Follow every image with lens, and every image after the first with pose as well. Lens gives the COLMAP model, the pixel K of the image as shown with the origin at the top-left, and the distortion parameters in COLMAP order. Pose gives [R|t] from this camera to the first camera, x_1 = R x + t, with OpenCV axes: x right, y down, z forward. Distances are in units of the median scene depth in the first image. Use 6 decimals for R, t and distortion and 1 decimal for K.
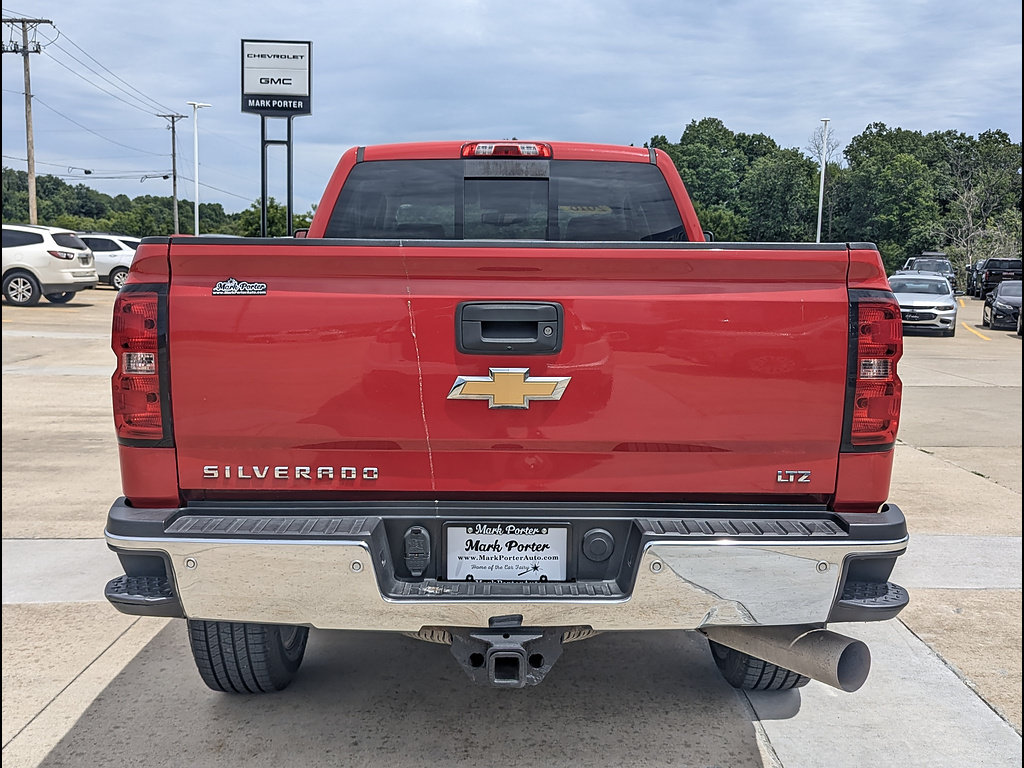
lens RADIAL K [[1065.2, 0, 516.7], [0, 1065.2, 385.8], [0, 0, 1]] dist [0.047426, 0.000000]
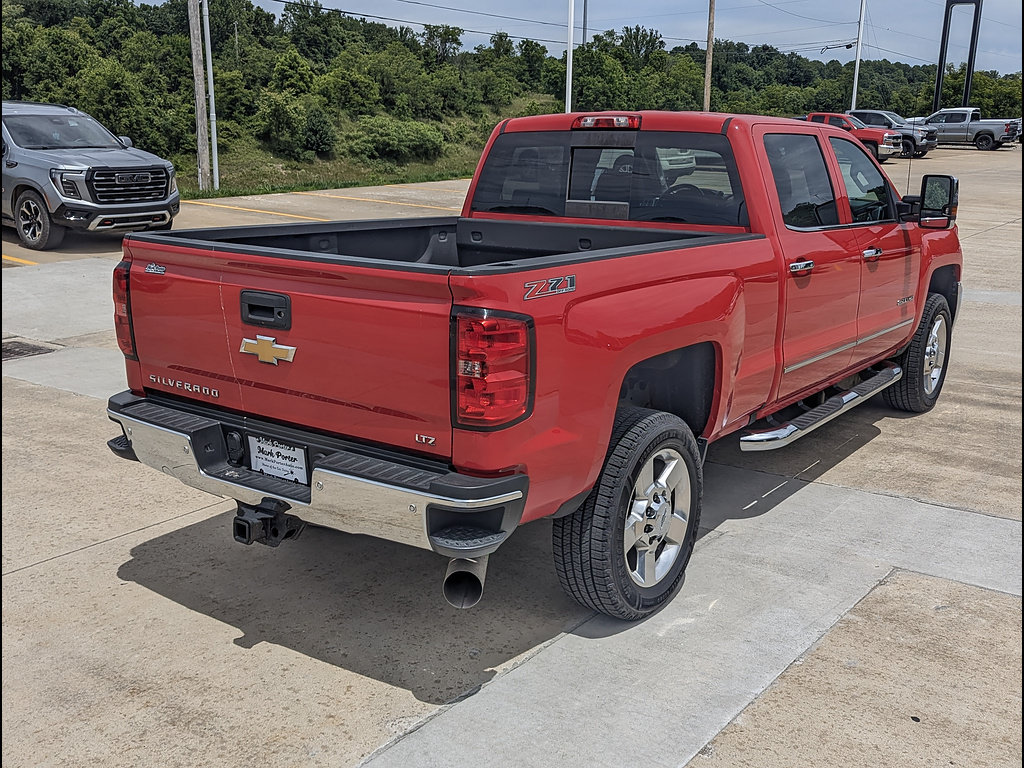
lens RADIAL K [[1065.2, 0, 513.2], [0, 1065.2, 382.7], [0, 0, 1]] dist [0.047426, 0.000000]
pose [[0.804848, 0.136560, -0.577556, 0.609996], [-0.067583, 0.987926, 0.139410, -0.098699], [0.589620, -0.073171, 0.804359, 0.003016]]
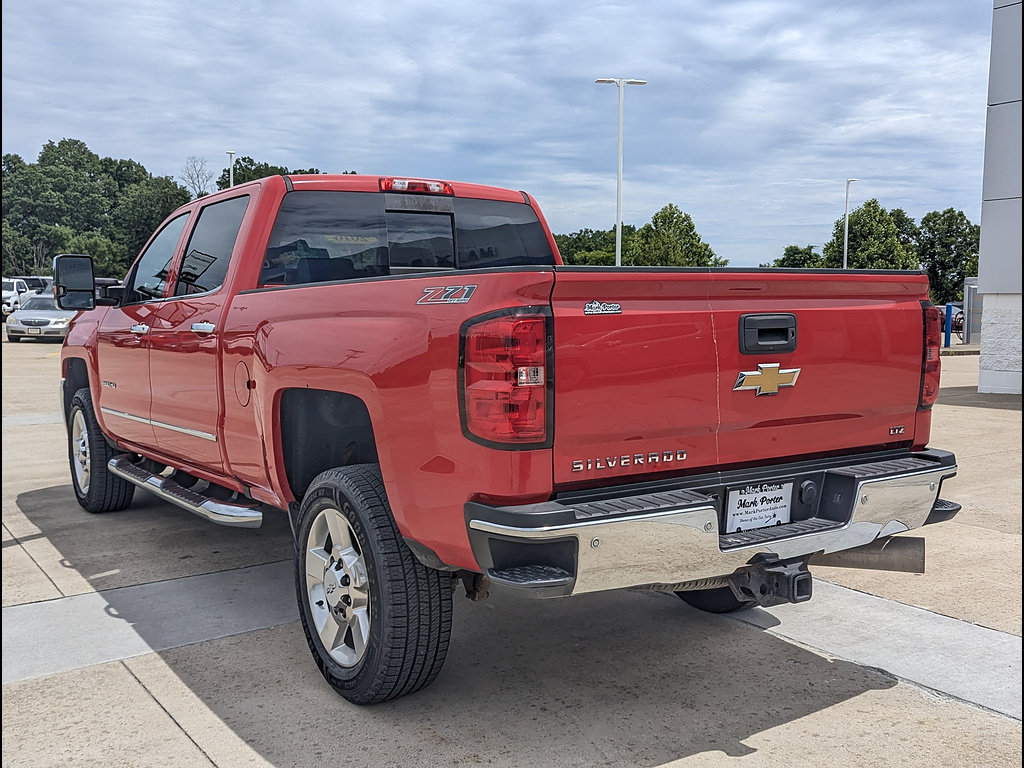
lens RADIAL K [[1065.2, 0, 519.0], [0, 1065.2, 385.5], [0, 0, 1]] dist [0.047426, 0.000000]
pose [[0.836636, -0.057294, 0.544755, -0.532764], [0.072094, 0.997381, -0.005824, -0.002576], [-0.542995, 0.044146, 0.838575, 0.031804]]
